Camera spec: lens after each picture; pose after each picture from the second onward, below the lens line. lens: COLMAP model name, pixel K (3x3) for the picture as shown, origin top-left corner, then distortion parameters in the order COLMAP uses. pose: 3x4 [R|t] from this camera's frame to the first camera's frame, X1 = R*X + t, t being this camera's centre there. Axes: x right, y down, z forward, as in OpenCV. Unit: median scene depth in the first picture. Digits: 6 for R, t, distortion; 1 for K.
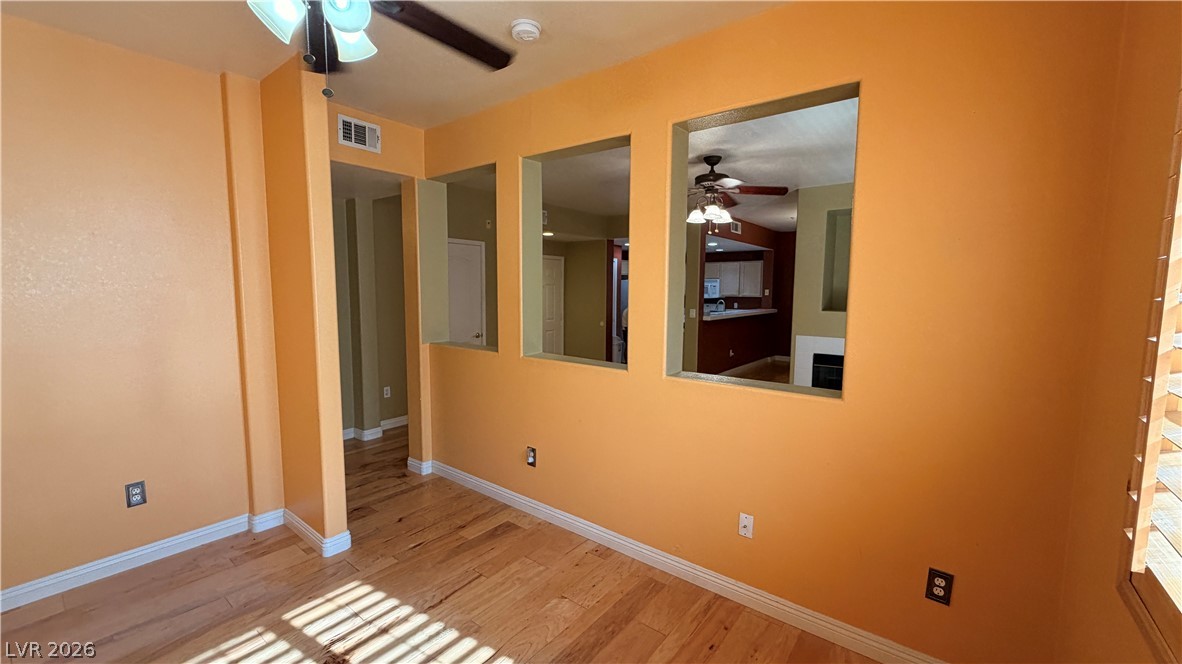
lens RADIAL K [[470.8, 0, 585.6], [0, 470.8, 339.4], [0, 0, 1]] dist [-0.000883, 0.000252]
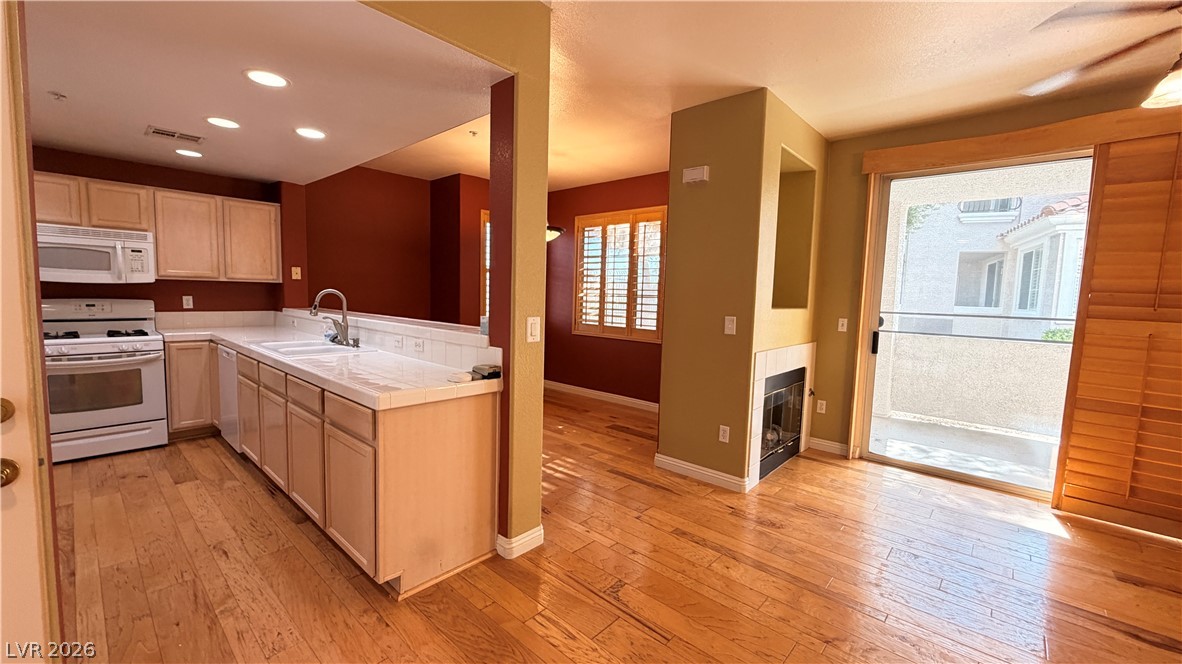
lens RADIAL K [[470.8, 0, 588.5], [0, 470.8, 331.6], [0, 0, 1]] dist [-0.000883, 0.000252]
pose [[0.076004, -0.085264, 0.993455, -0.073713], [0.080123, 0.993638, 0.079150, -0.054281], [-0.993883, 0.073583, 0.082352, 0.663294]]
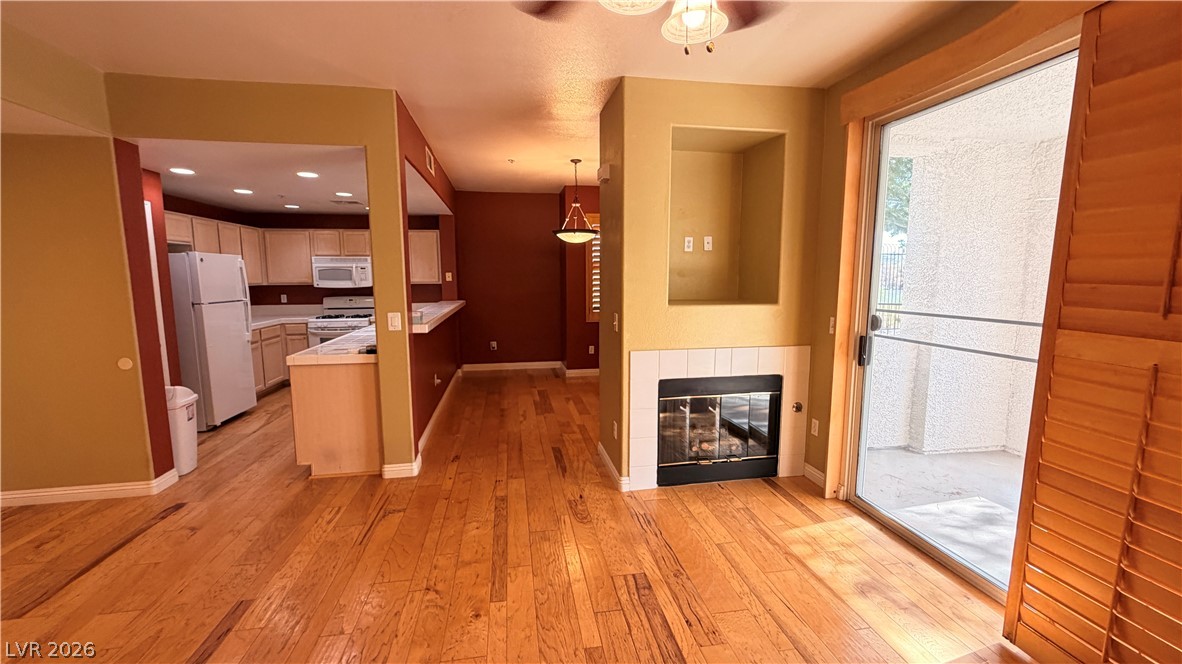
lens RADIAL K [[470.8, 0, 588.4], [0, 470.8, 331.8], [0, 0, 1]] dist [-0.000883, 0.000252]
pose [[0.675233, -0.097037, 0.731194, 0.009287], [0.088086, 0.994823, 0.050679, -0.035962], [-0.732326, 0.030188, 0.680285, 0.376930]]
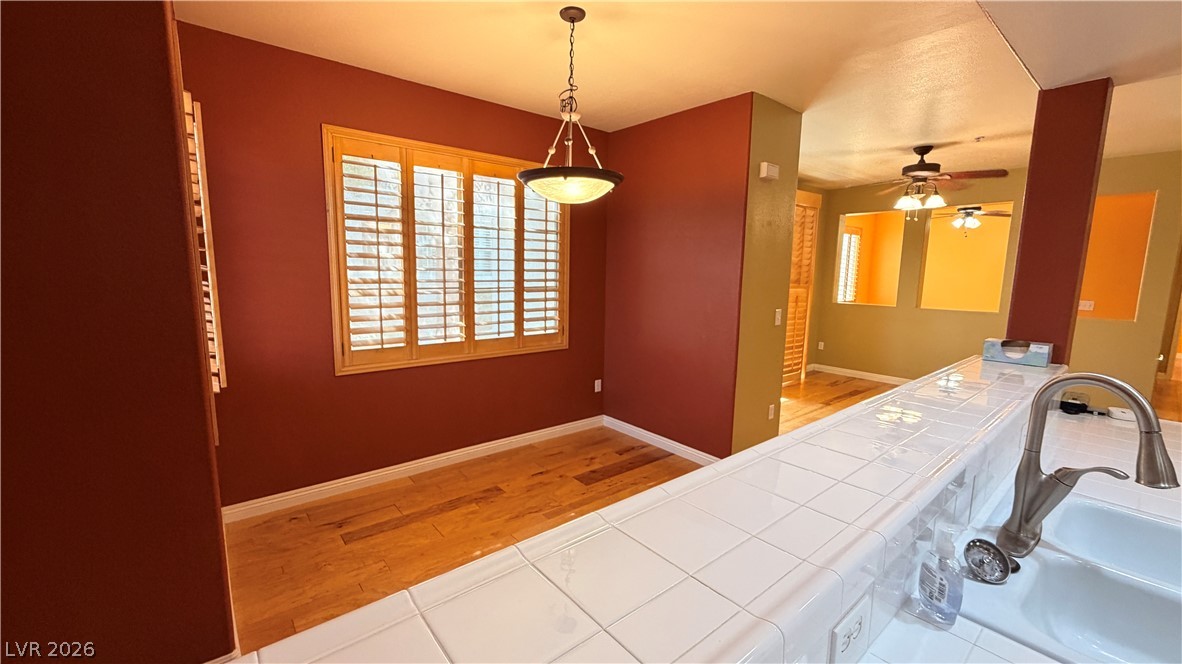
lens RADIAL K [[470.8, 0, 588.7], [0, 470.8, 332.8], [0, 0, 1]] dist [-0.000883, 0.000252]
pose [[-0.974631, -0.052478, 0.217578, 0.333524], [0.001956, 0.970090, 0.242739, -0.104588], [-0.223809, 0.237007, -0.945377, 0.986907]]
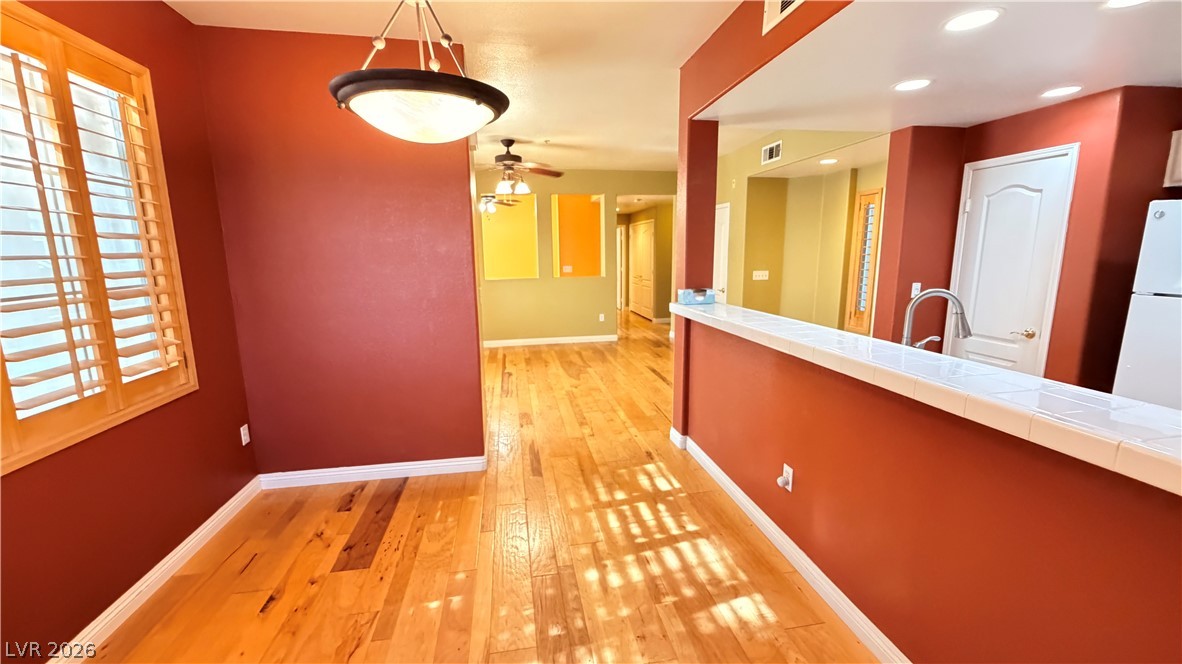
lens RADIAL K [[470.8, 0, 589.0], [0, 470.8, 332.2], [0, 0, 1]] dist [-0.000883, 0.000252]
pose [[-0.674089, 0.128339, -0.727415, 0.482503], [-0.072784, 0.968457, 0.238315, -0.090499], [0.735055, 0.213590, -0.643485, 0.896486]]
